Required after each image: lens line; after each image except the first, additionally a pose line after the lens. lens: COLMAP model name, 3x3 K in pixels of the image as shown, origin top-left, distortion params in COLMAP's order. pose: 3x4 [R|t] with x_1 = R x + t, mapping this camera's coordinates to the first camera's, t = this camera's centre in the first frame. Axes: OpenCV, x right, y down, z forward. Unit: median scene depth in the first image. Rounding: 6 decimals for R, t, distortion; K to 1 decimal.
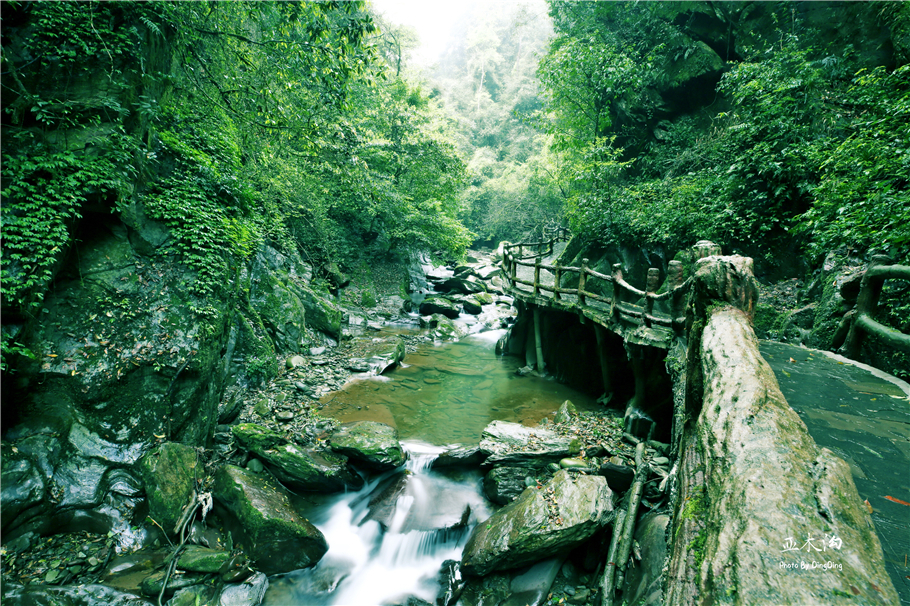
lens RADIAL K [[450.4, 0, 454.7], [0, 450.4, 298.7], [0, 0, 1]] dist [-0.002793, -0.000110]
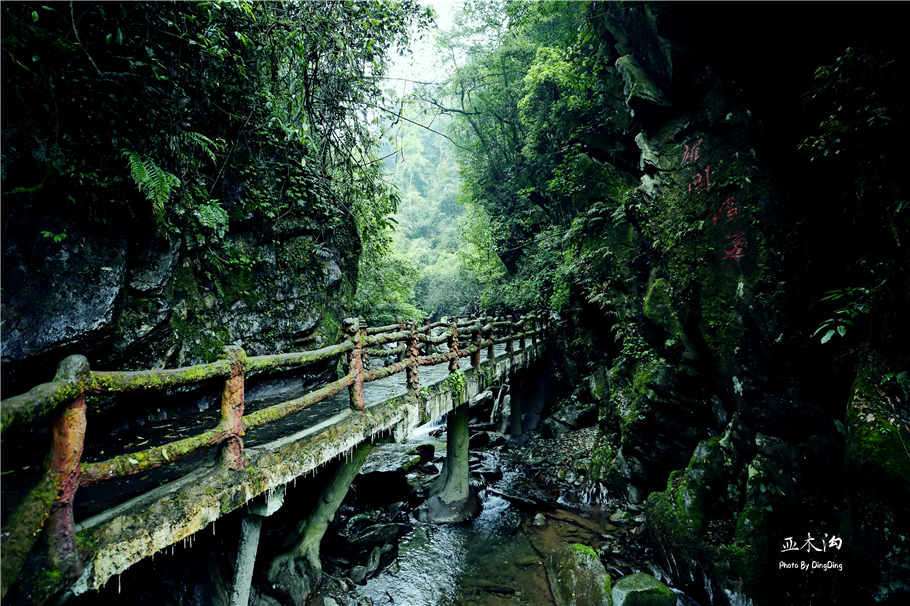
lens RADIAL K [[498.2, 0, 455.1], [0, 498.2, 303.7], [0, 0, 1]] dist [-0.000172, -0.000002]
pose [[0.987305, -0.081372, 0.136408, -0.034737], [0.101828, 0.983366, -0.150410, 0.035440], [-0.121900, 0.162390, 0.979168, -0.268219]]
